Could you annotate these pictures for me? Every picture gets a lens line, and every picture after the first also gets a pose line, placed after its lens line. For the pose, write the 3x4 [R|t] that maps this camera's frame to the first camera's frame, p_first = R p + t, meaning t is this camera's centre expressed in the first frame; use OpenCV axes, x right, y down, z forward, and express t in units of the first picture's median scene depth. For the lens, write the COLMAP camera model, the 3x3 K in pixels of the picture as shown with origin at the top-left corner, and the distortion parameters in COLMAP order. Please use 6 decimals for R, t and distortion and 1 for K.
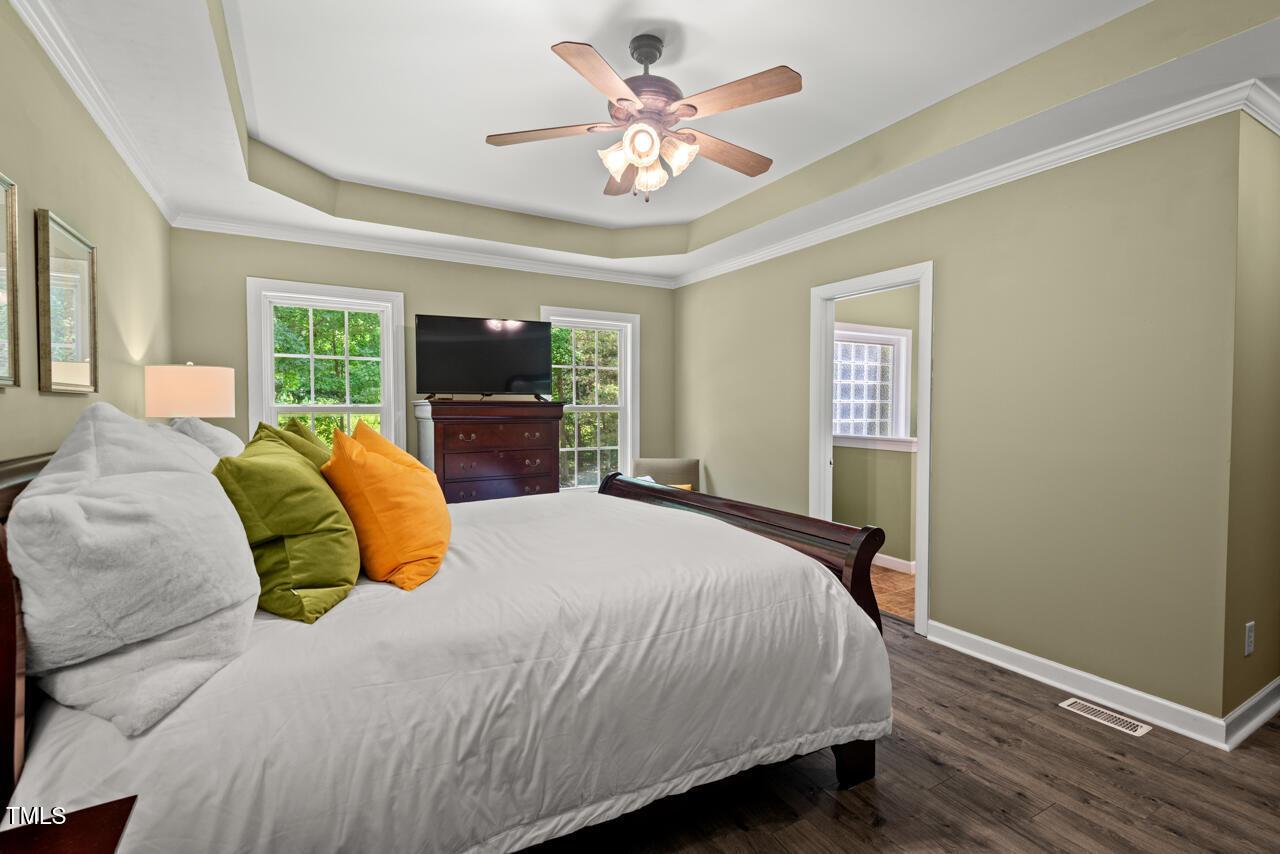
lens RADIAL K [[579.5, 0, 641.3], [0, 579.5, 423.9], [0, 0, 1]] dist [0.040146, -0.026077]
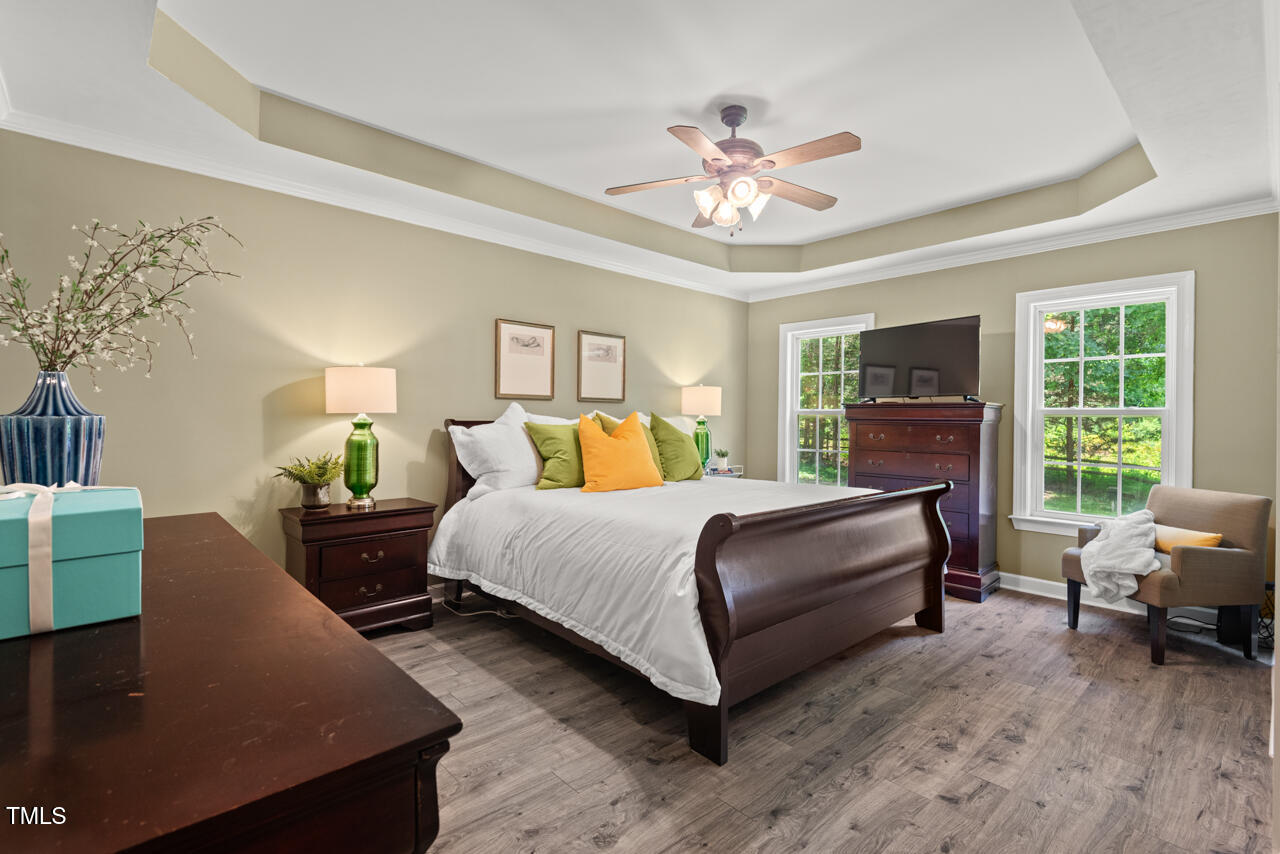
lens RADIAL K [[579.5, 0, 641.3], [0, 579.5, 423.9], [0, 0, 1]] dist [0.040146, -0.026077]
pose [[0.212548, 0.012513, -0.977071, 1.195648], [-0.038527, 0.999248, 0.004416, 0.019621], [0.976391, 0.036705, 0.212870, 0.571825]]
